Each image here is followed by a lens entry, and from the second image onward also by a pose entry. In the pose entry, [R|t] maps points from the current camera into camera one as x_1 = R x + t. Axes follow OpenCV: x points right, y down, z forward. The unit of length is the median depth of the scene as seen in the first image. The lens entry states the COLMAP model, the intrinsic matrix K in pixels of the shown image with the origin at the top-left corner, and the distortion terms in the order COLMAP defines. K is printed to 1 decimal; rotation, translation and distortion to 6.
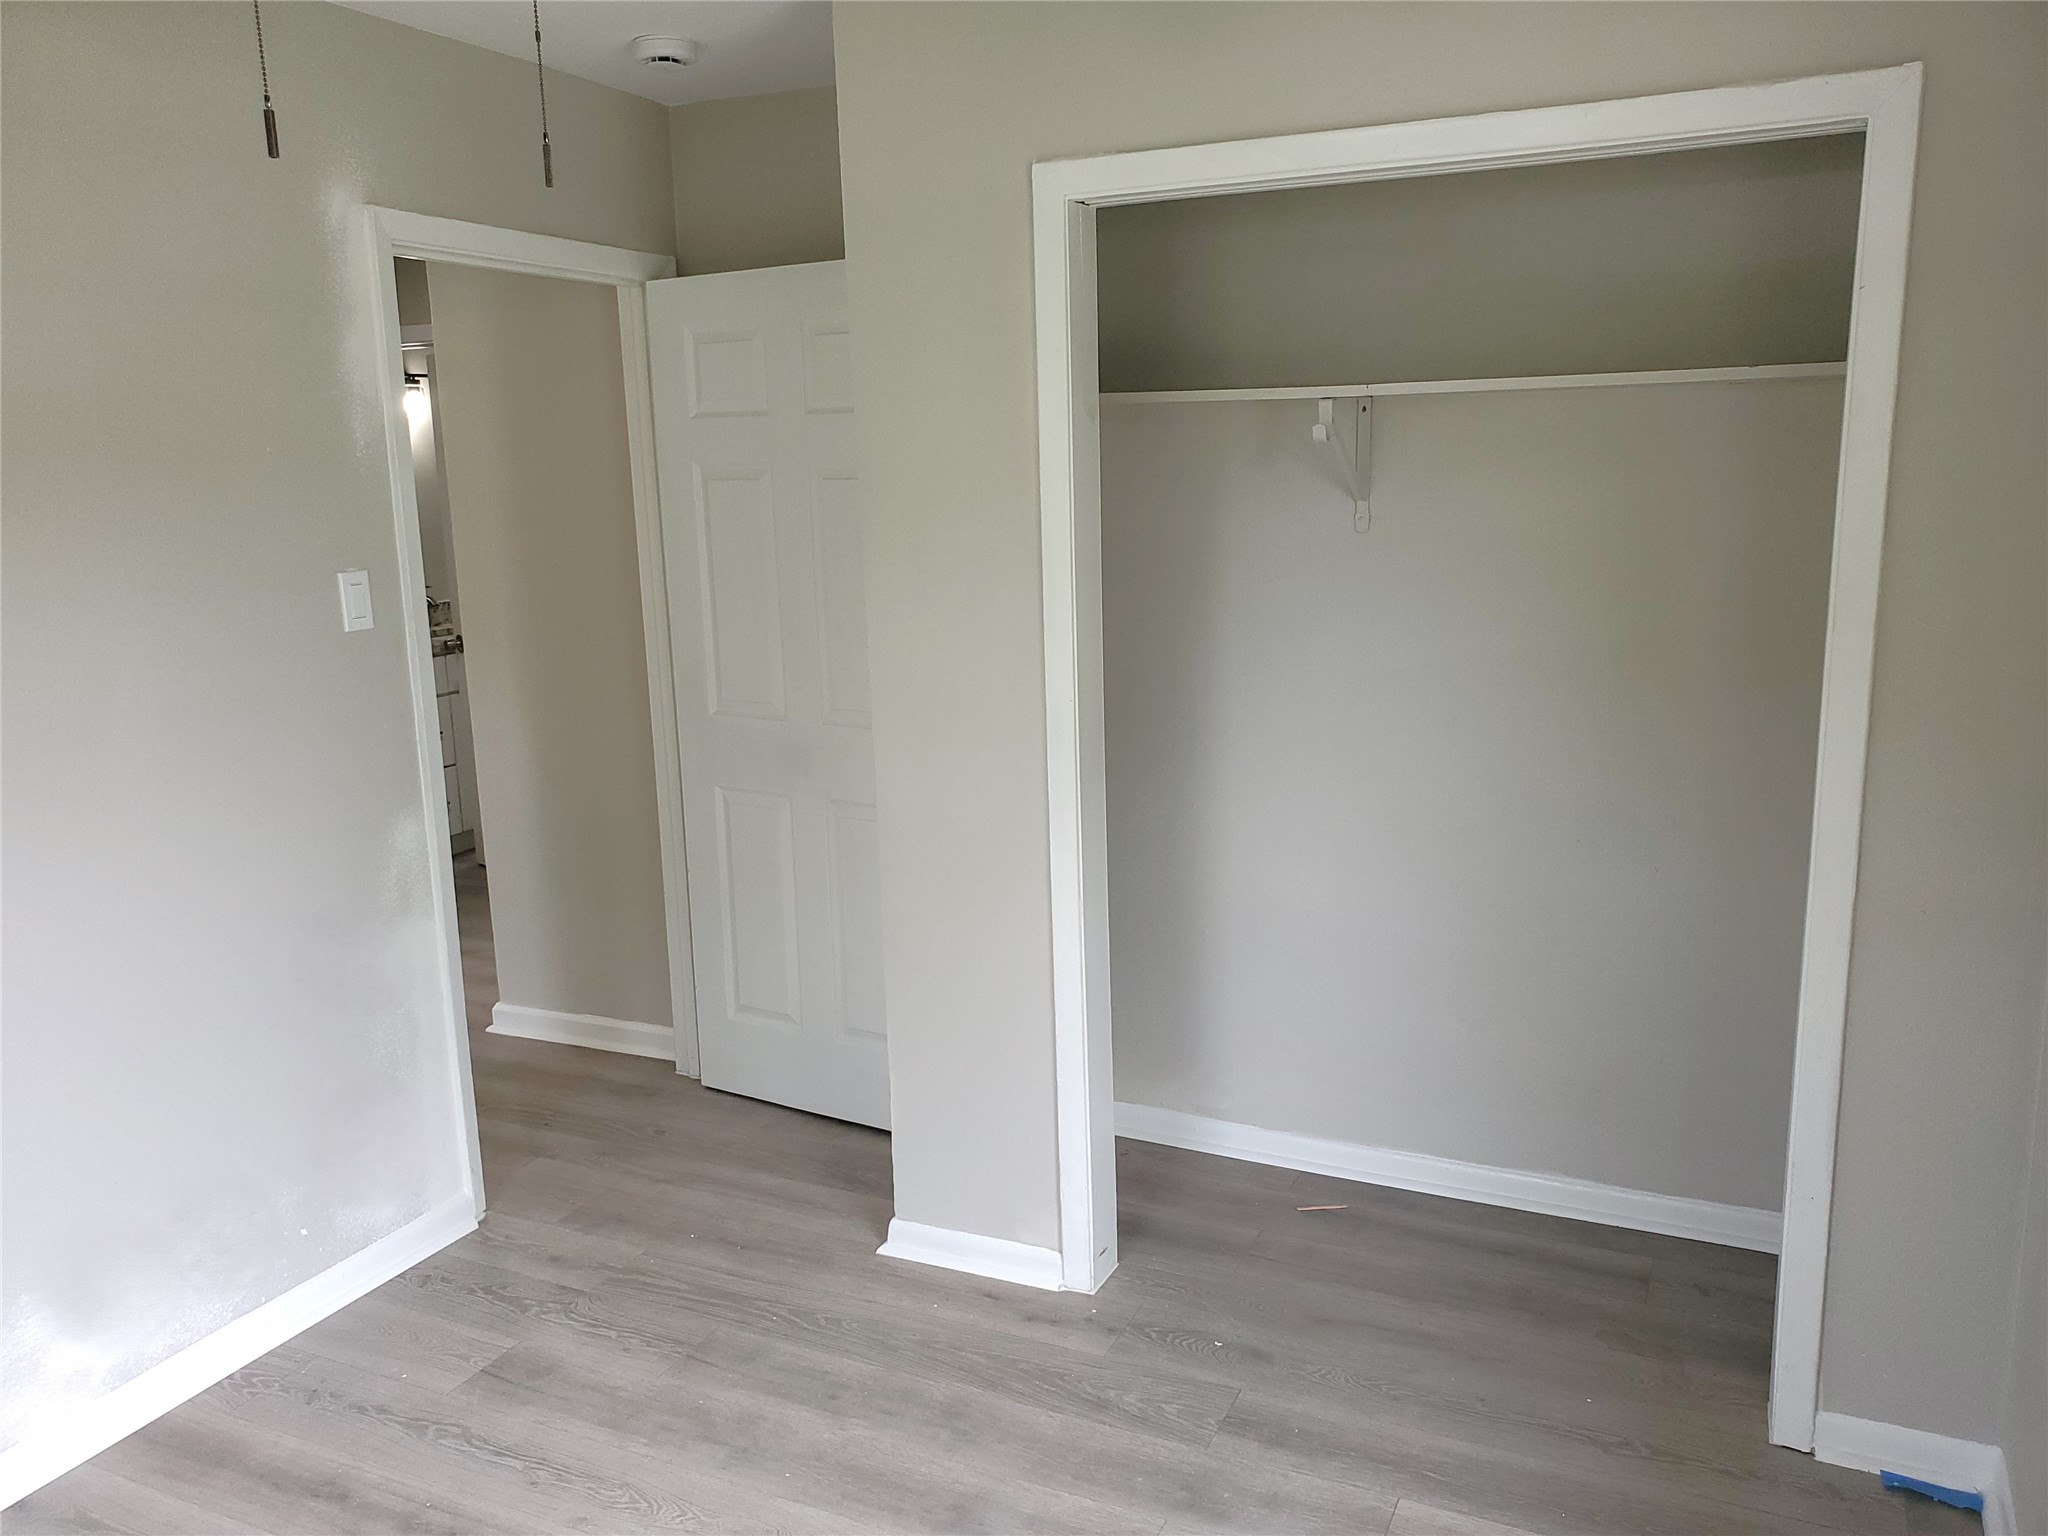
lens RADIAL K [[1607.2, 0, 1022.0], [0, 1607.2, 774.3], [0, 0, 1]] dist [-0.009605, 0.031621]
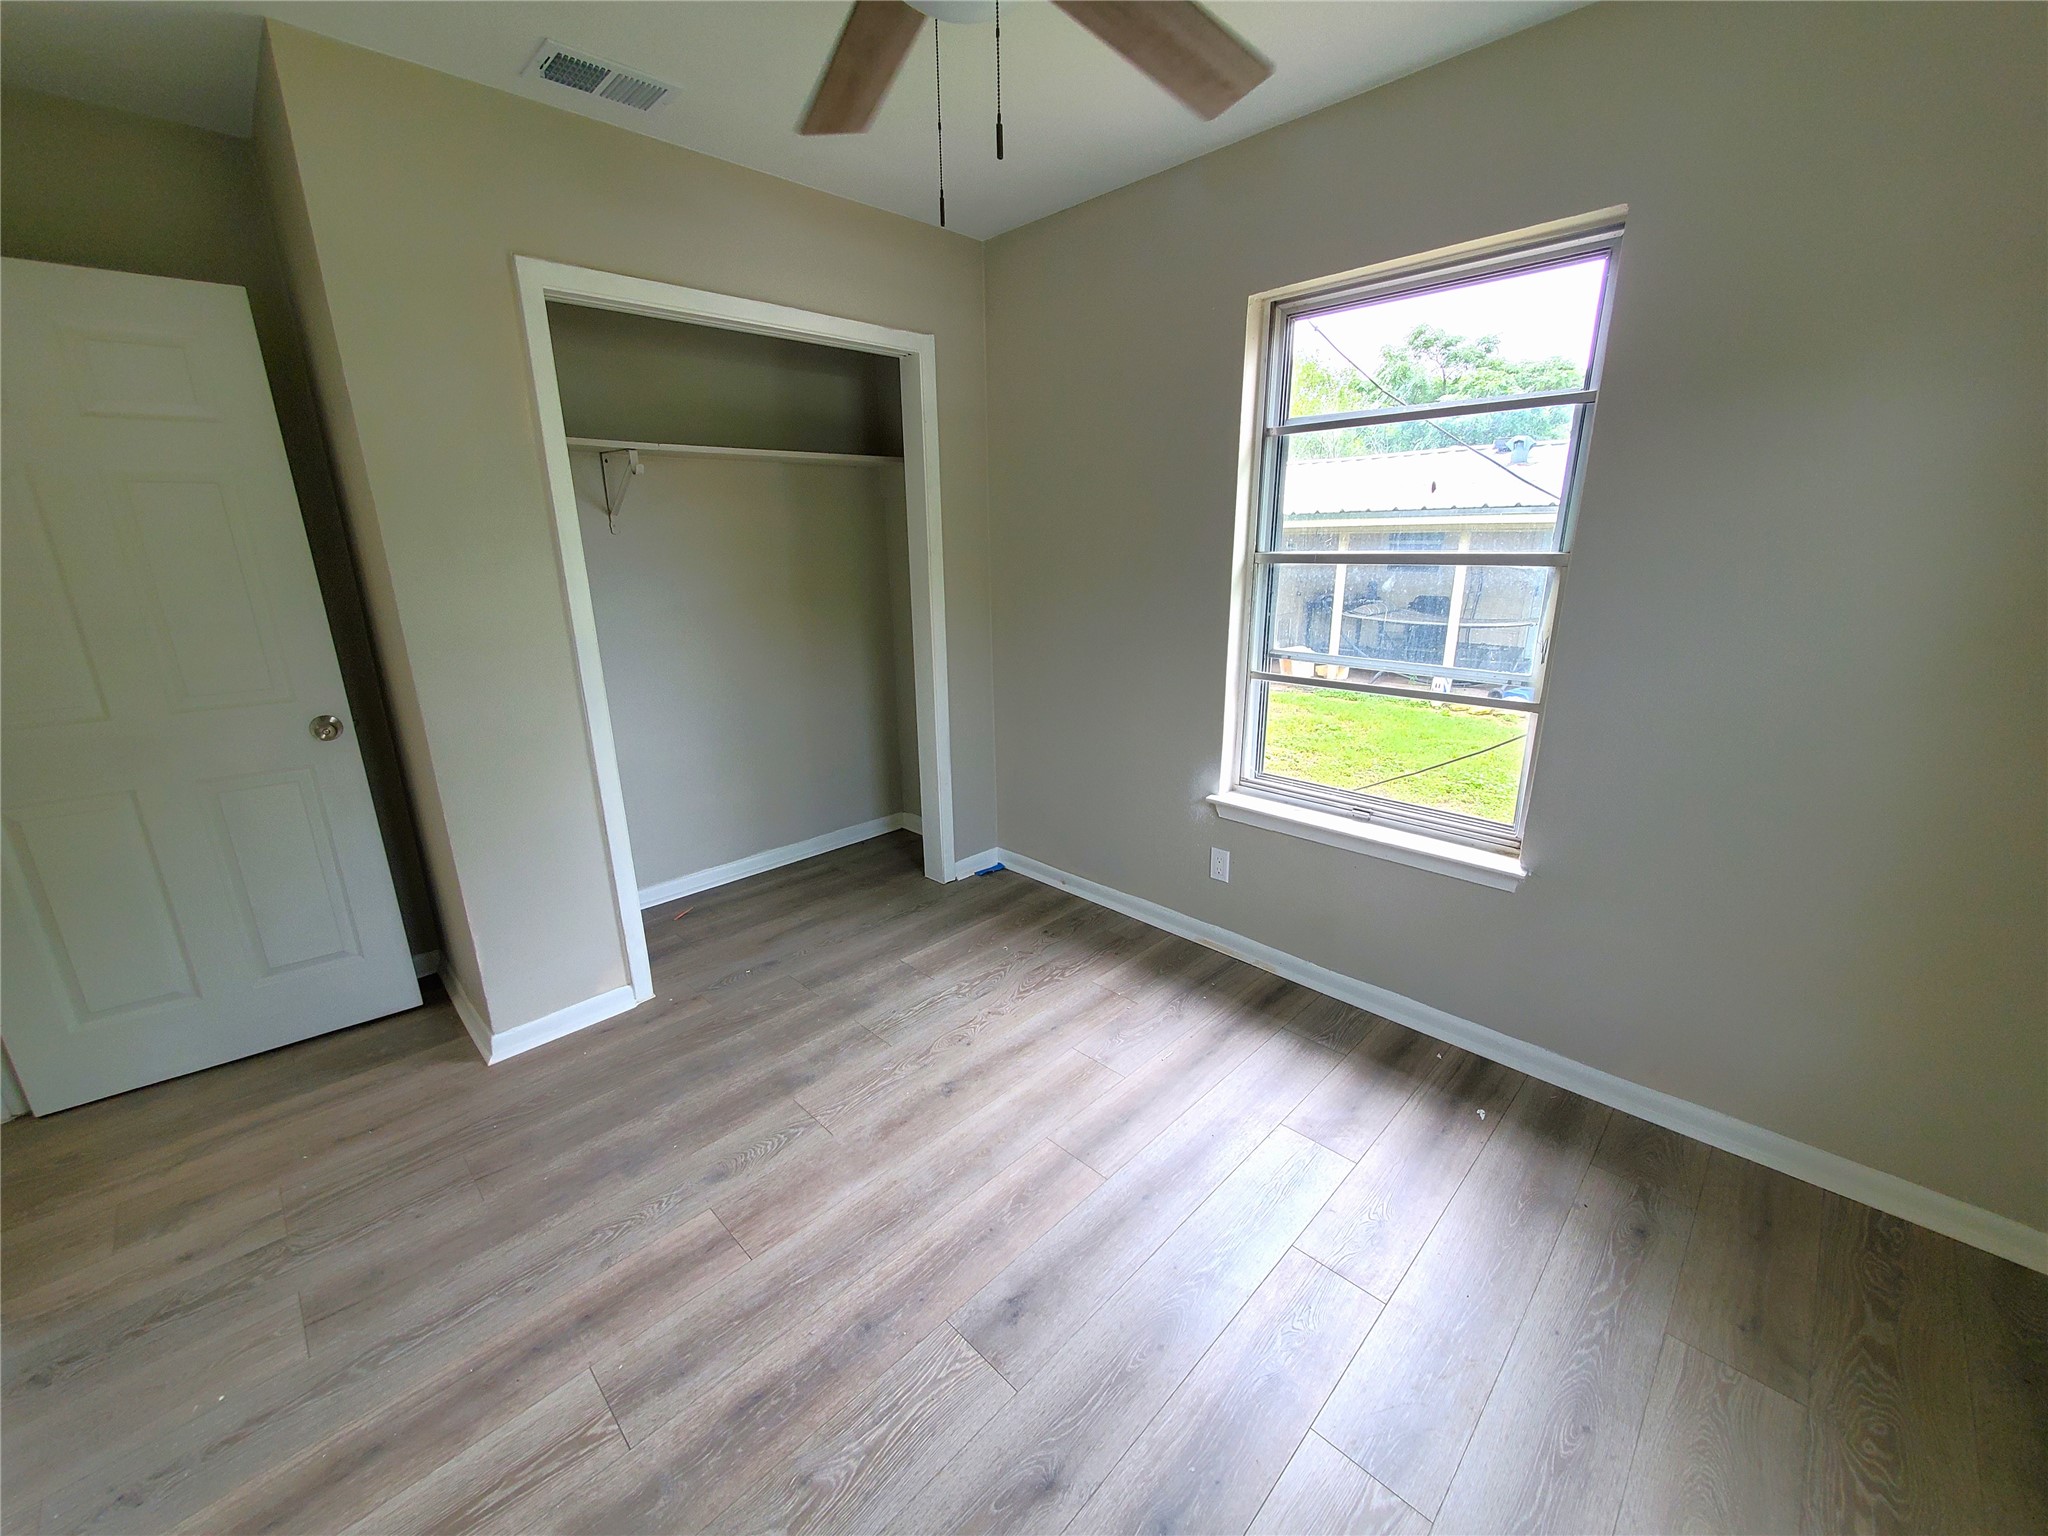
lens RADIAL K [[804.7, 0, 1019.5], [0, 804.7, 763.4], [0, 0, 1]] dist [0.002831, 0.000344]
pose [[0.347708, -0.241832, 0.905879, -0.573430], [0.191565, 0.964107, 0.183848, 0.012075], [-0.917825, 0.109609, 0.381554, 0.342107]]
